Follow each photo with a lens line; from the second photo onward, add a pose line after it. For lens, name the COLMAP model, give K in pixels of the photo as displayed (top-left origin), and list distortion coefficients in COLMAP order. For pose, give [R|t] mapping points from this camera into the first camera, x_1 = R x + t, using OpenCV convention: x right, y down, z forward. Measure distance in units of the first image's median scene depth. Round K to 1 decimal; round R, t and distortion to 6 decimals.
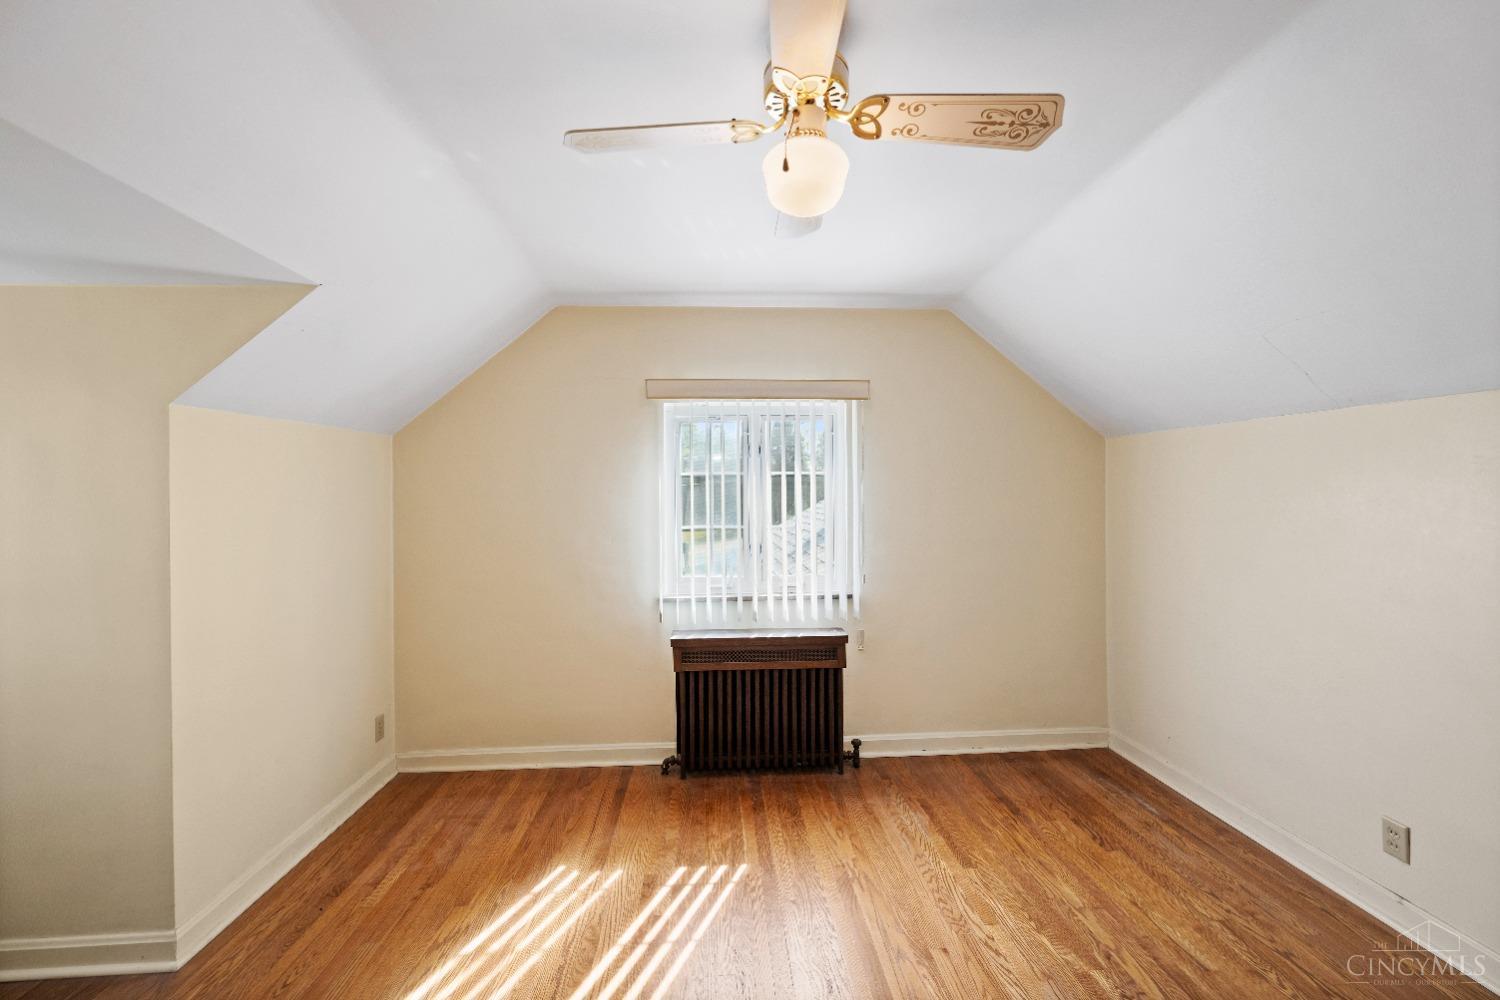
lens RADIAL K [[595.7, 0, 750.0], [0, 595.7, 500.0], [0, 0, 1]] dist [-0.000234, -0.000022]
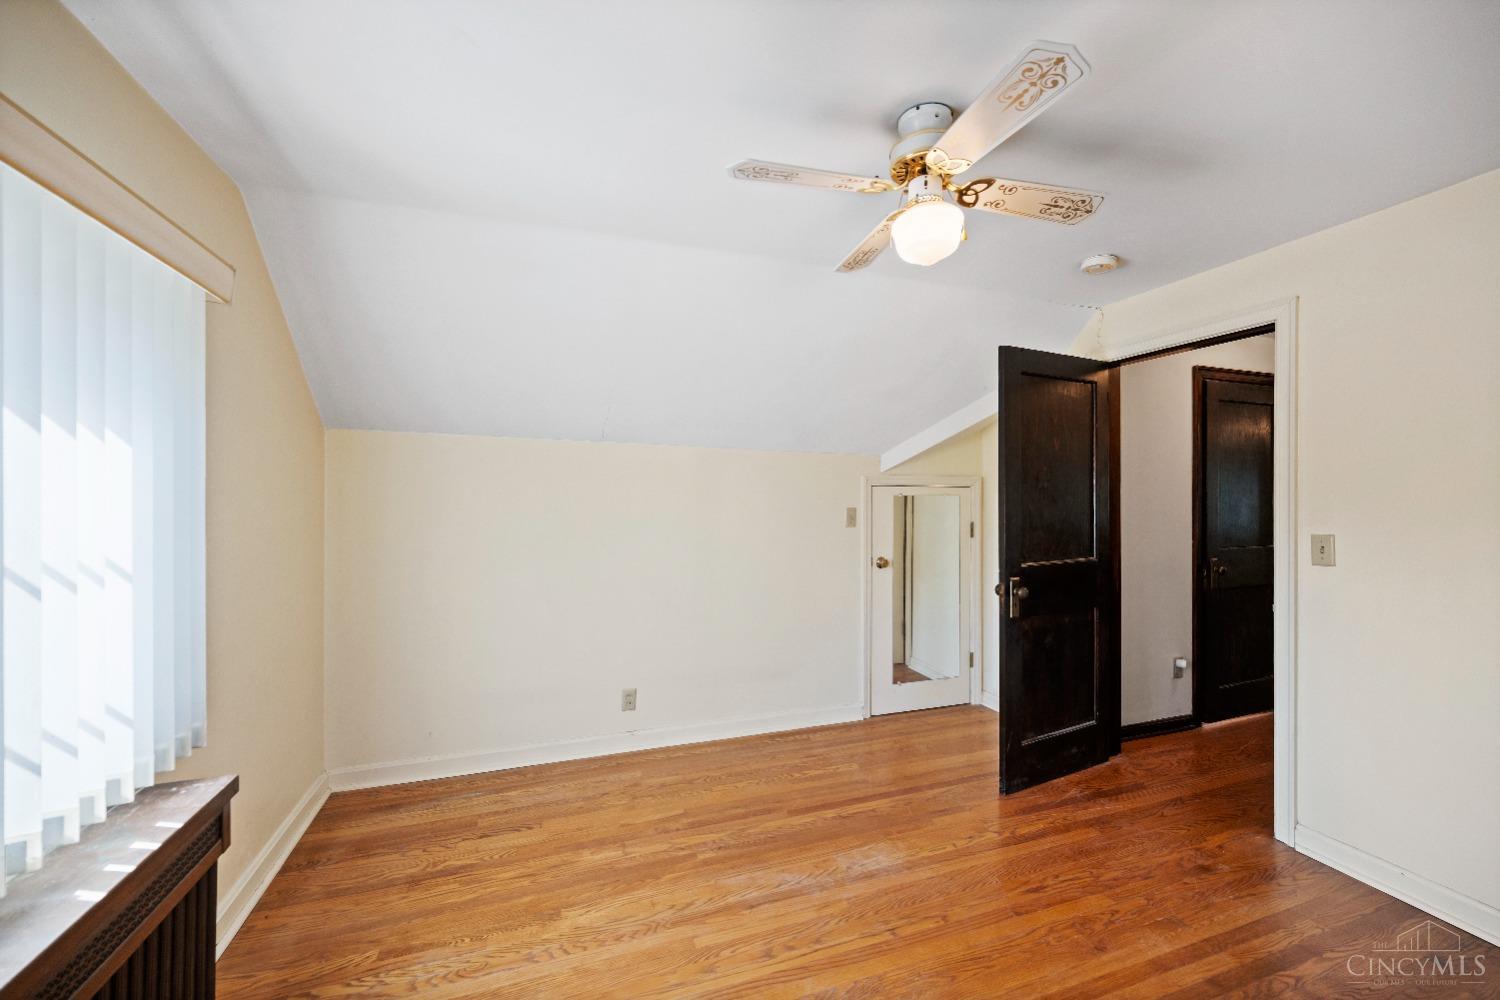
lens RADIAL K [[595.7, 0, 750.0], [0, 595.7, 500.0], [0, 0, 1]] dist [-0.000234, -0.000022]
pose [[-0.271605, 0.001820, 0.962407, -0.527053], [-0.001035, 0.999997, -0.002183, -0.005550], [-0.962408, -0.001589, -0.271603, 0.889321]]
